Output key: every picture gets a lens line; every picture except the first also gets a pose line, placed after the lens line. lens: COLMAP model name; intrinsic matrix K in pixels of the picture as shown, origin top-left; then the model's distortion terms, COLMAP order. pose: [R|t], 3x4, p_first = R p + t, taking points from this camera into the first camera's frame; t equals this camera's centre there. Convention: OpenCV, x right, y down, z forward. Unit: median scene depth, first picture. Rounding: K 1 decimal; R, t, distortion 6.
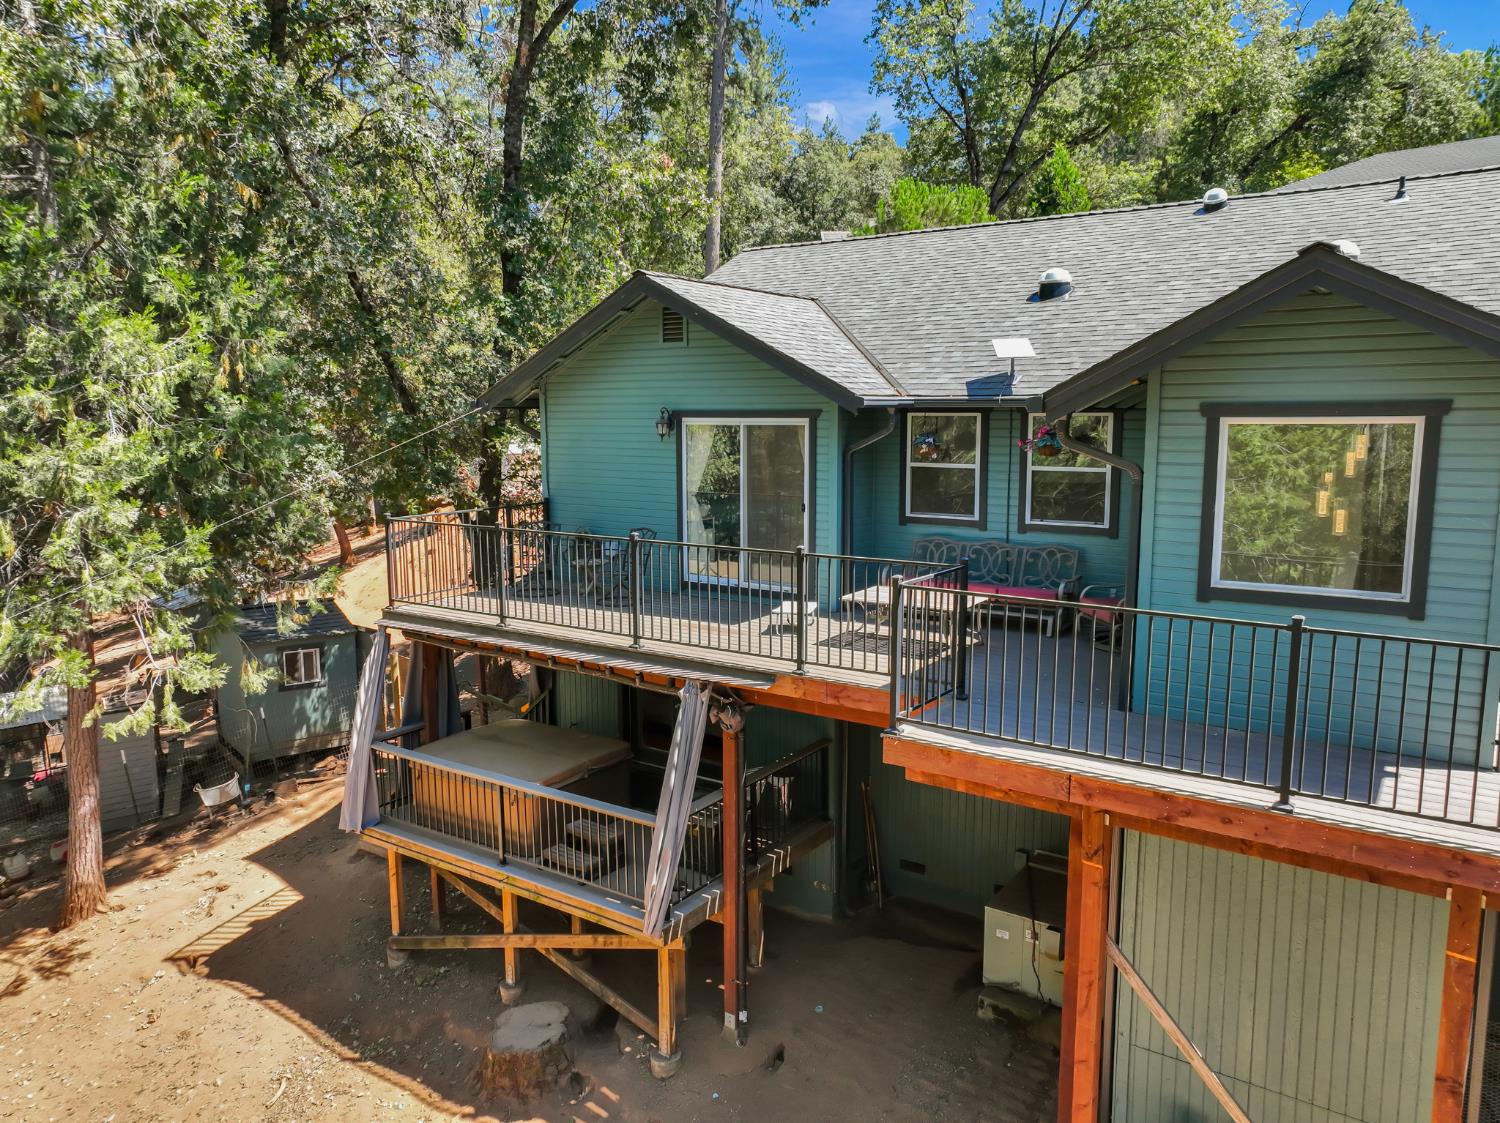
lens RADIAL K [[1039.8, 0, 748.3], [0, 1039.8, 568.3], [0, 0, 1]] dist [0.003554, 0.027150]
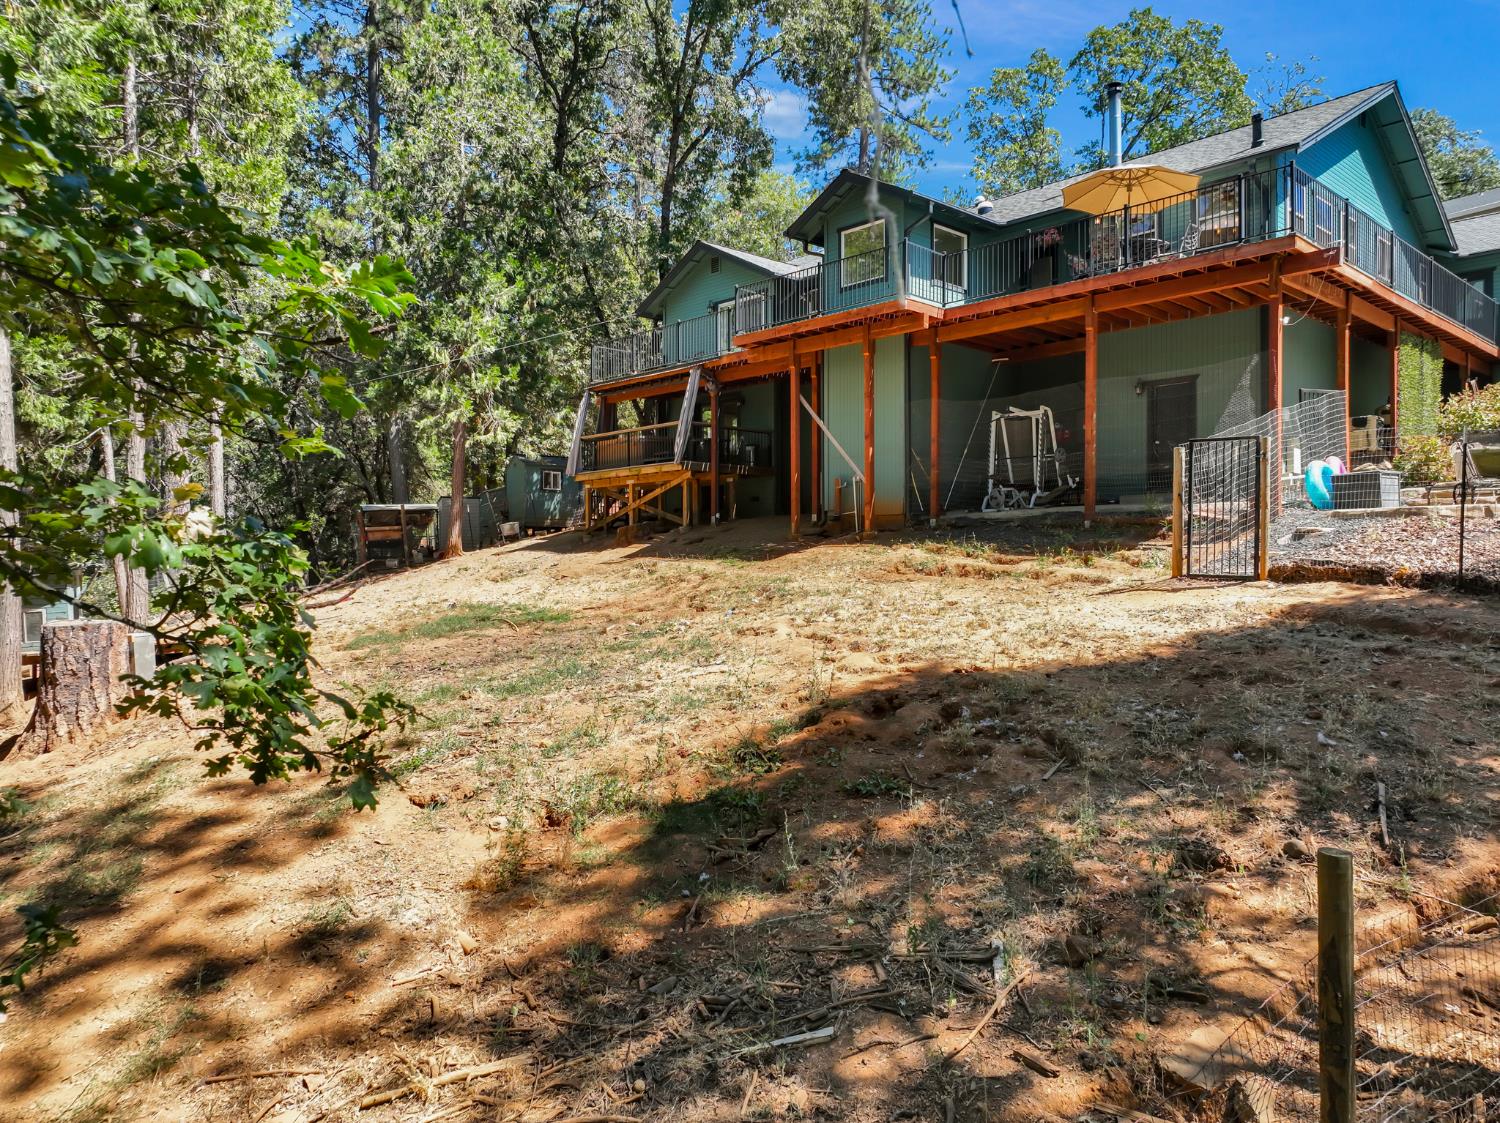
lens RADIAL K [[1039.8, 0, 748.3], [0, 1039.8, 568.3], [0, 0, 1]] dist [0.003554, 0.027150]
pose [[0.976315, -0.004251, -0.216310, 0.454866], [-0.026695, 0.989800, -0.139942, 0.689064], [0.214699, 0.142402, 0.966243, -1.007391]]
